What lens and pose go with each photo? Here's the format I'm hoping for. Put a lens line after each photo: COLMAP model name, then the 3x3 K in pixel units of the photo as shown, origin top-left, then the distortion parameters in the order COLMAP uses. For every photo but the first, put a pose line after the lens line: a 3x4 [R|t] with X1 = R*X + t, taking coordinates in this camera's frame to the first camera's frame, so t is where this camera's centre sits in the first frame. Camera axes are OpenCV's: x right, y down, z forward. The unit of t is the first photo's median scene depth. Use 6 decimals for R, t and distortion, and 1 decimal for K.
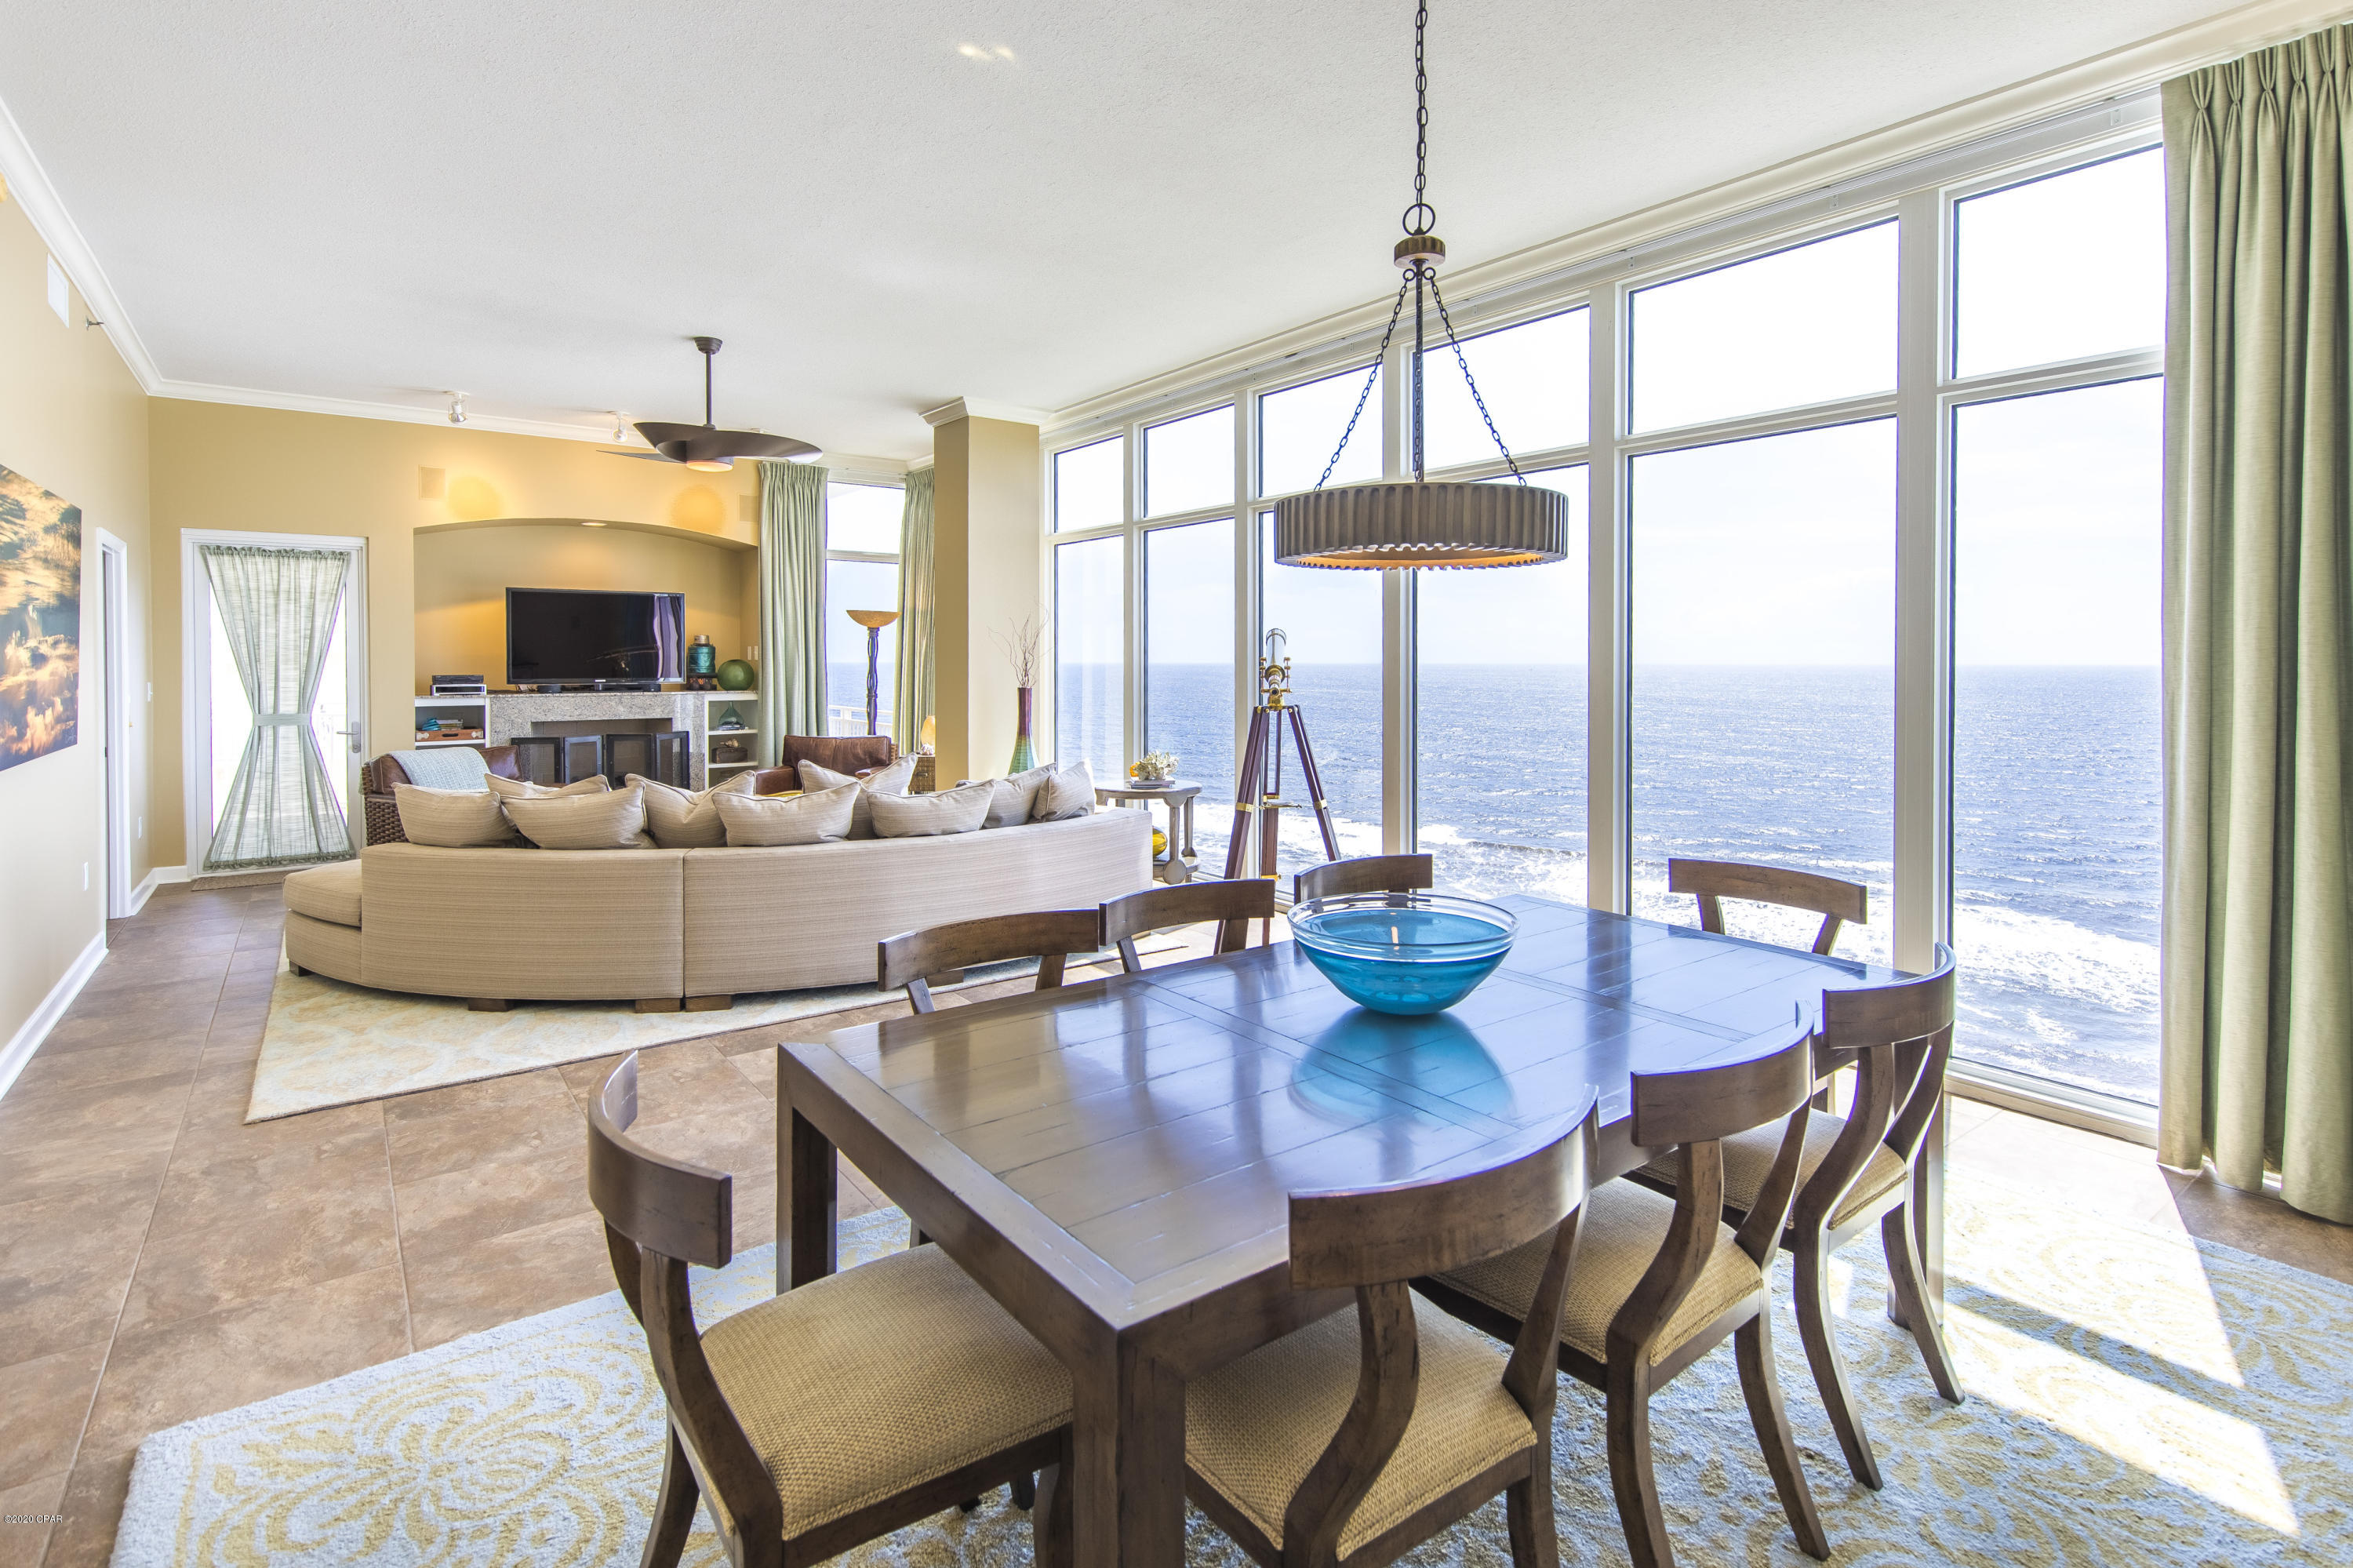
lens RADIAL K [[1132.7, 0, 1196.1], [0, 1132.7, 683.7], [0, 0, 1]] dist [0.005651, 0.001257]
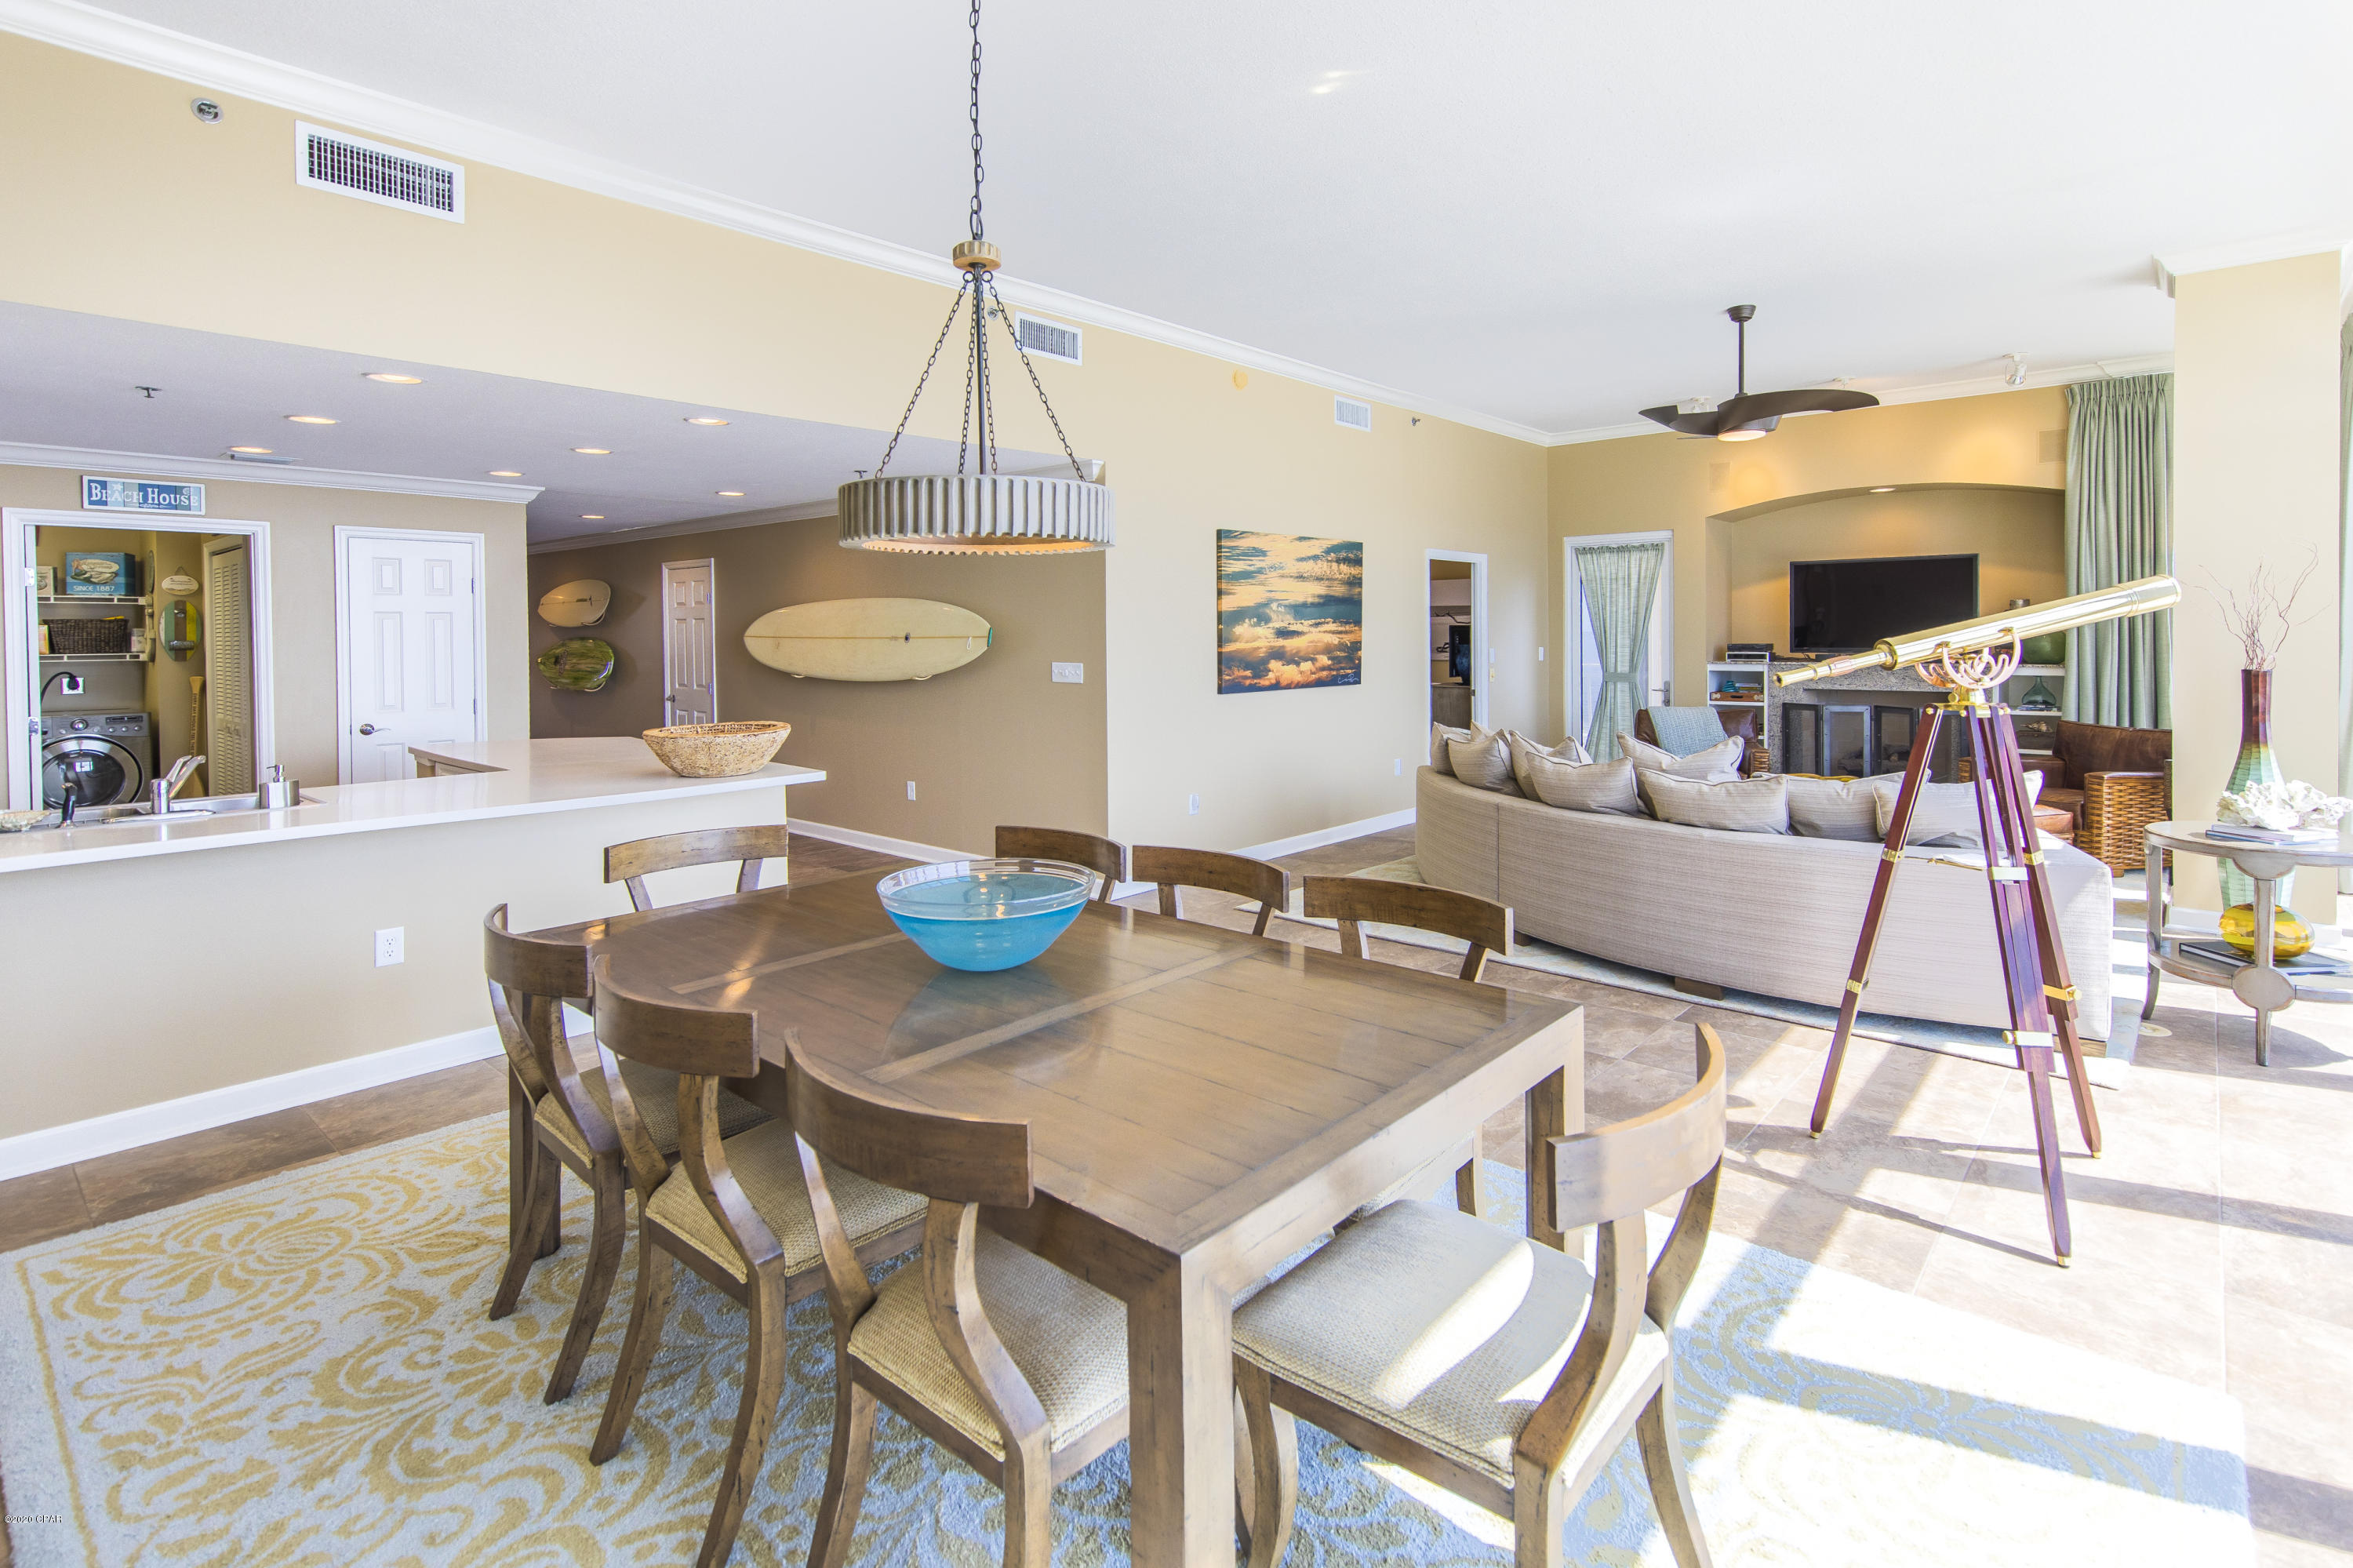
lens RADIAL K [[1132.7, 0, 1219.3], [0, 1132.7, 649.5], [0, 0, 1]] dist [0.005651, 0.001257]
pose [[0.205574, 0.011999, -0.978568, 0.362261], [-0.012797, 0.999872, 0.009572, -0.006562], [0.978558, 0.010555, 0.205701, 0.283773]]
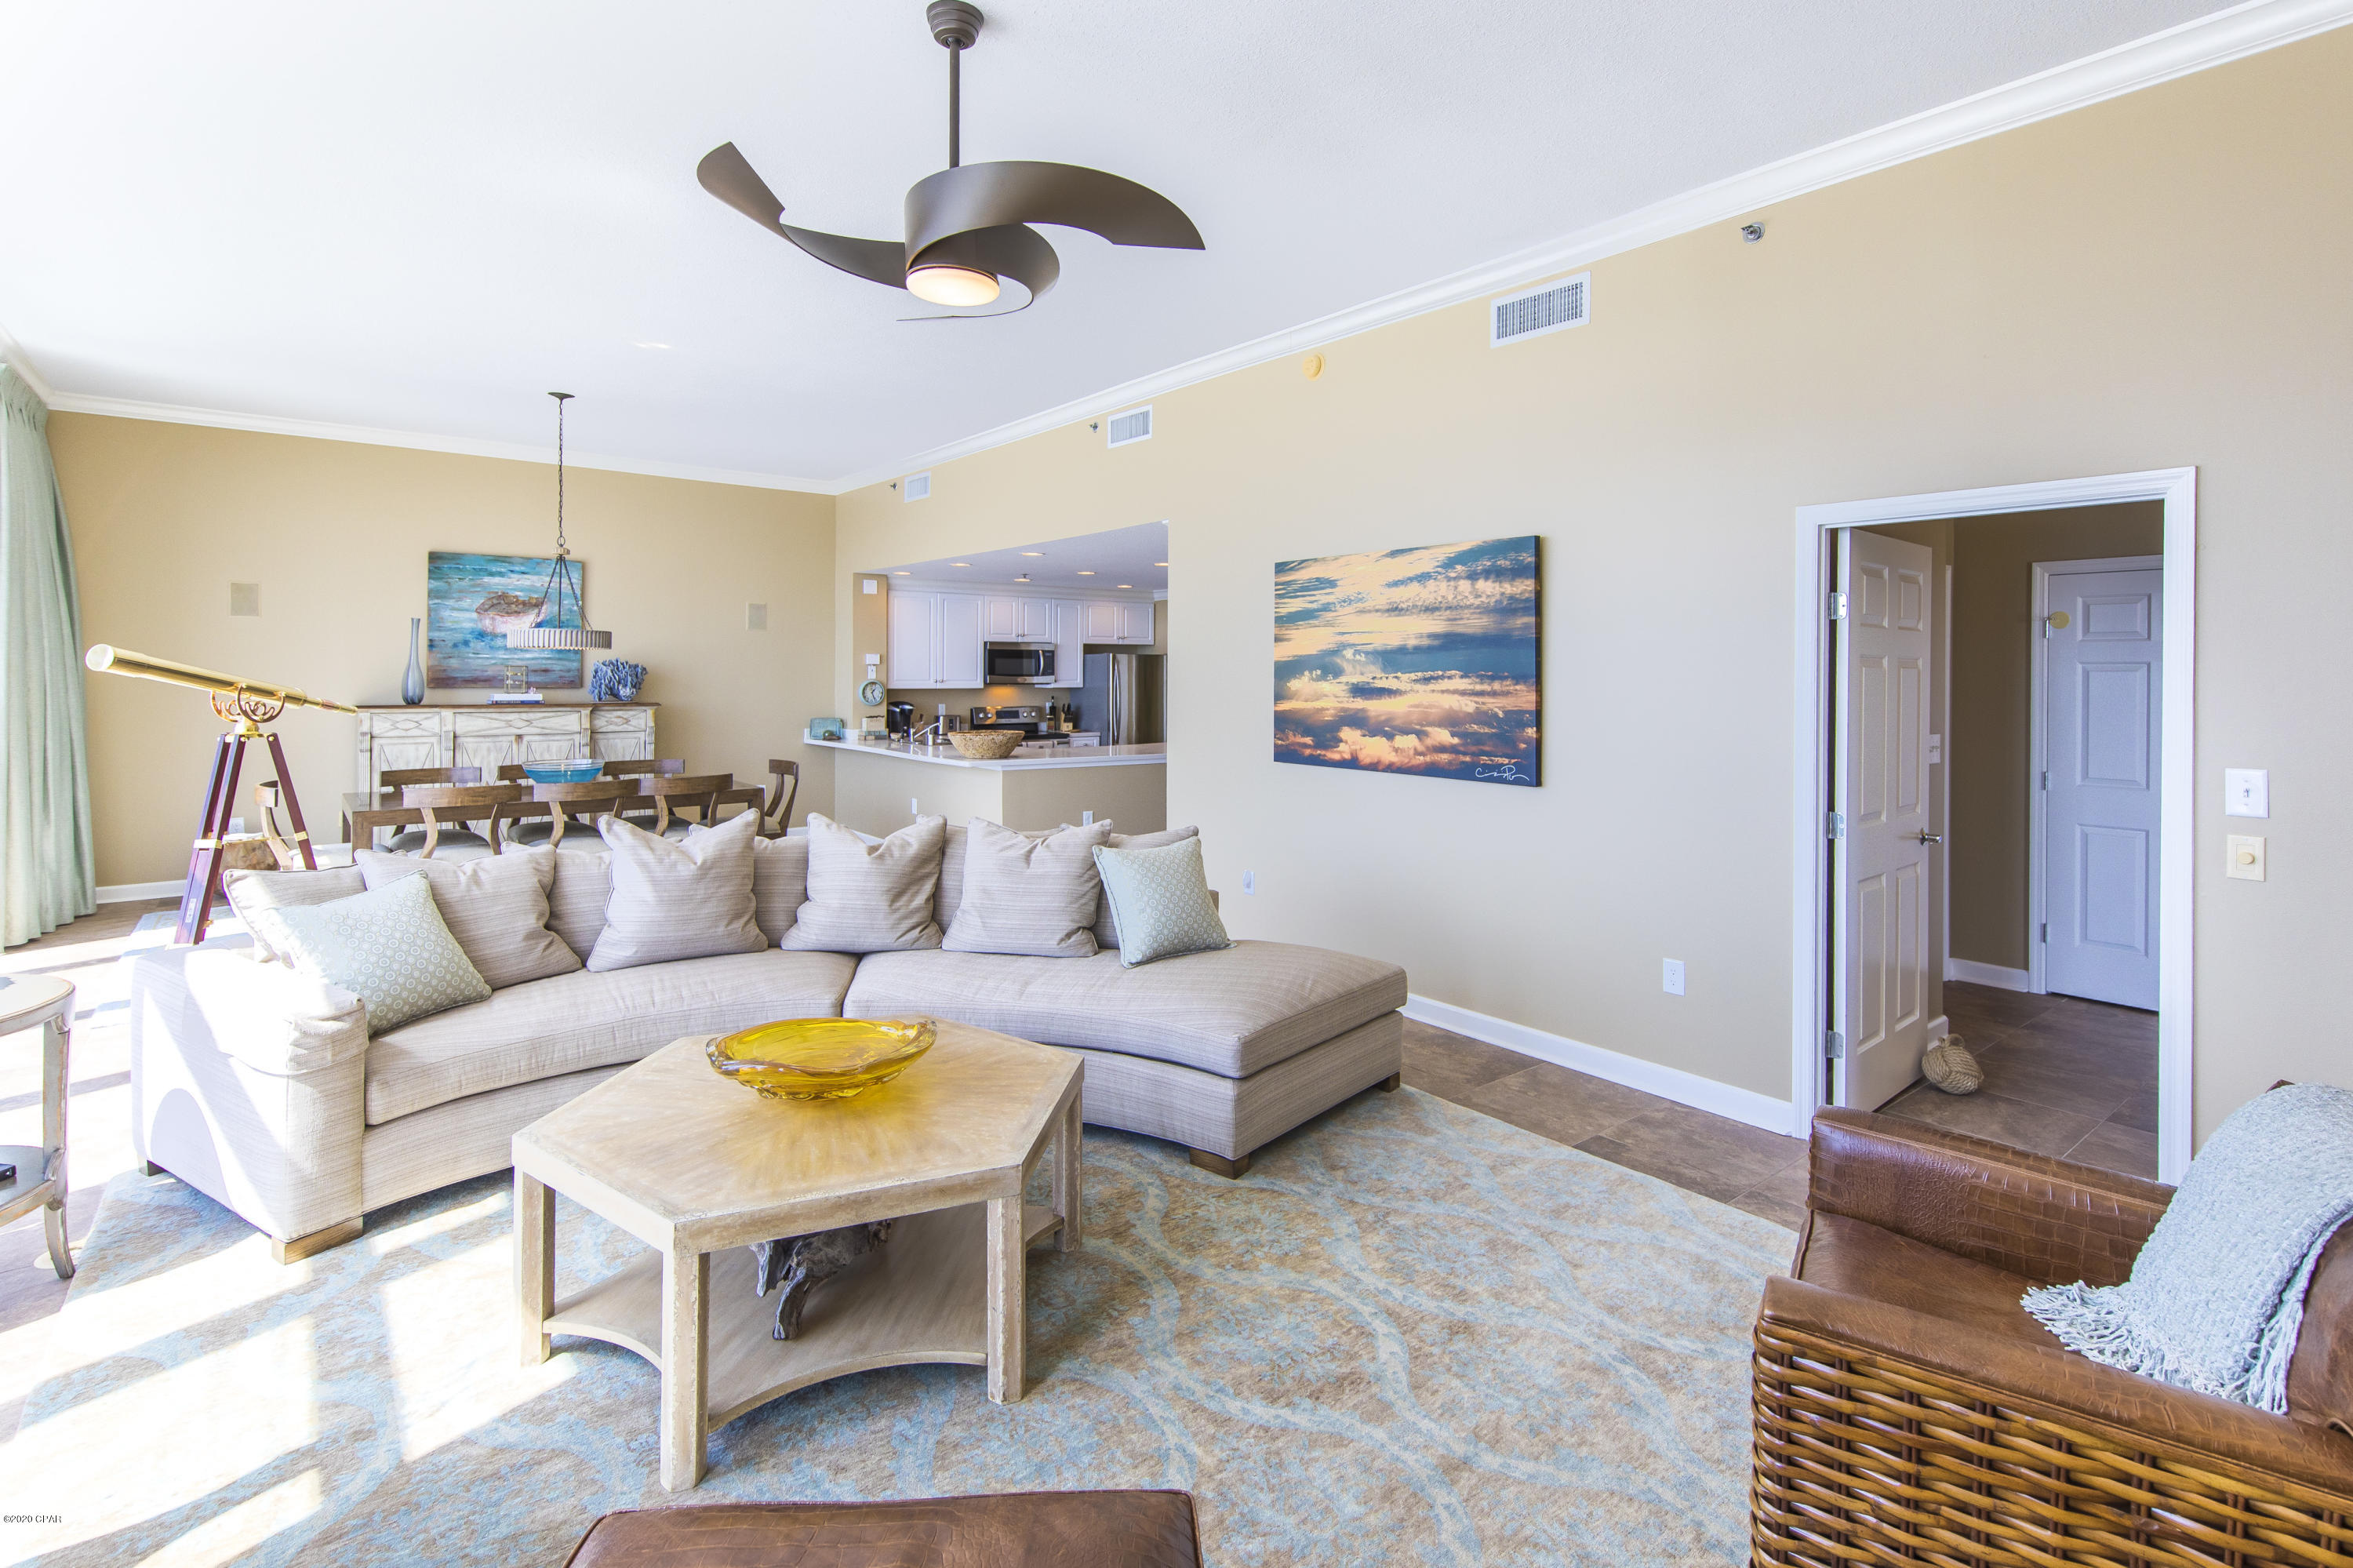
lens RADIAL K [[1179.2, 0, 1159.2], [0, 1179.2, 666.6], [0, 0, 1]] dist [0.054904, 0.000555]
pose [[-0.999900, 0.000816, -0.014135, -0.406025], [0.000449, 0.999664, 0.025912, -0.043882], [0.014152, 0.025903, -0.999564, 1.212475]]
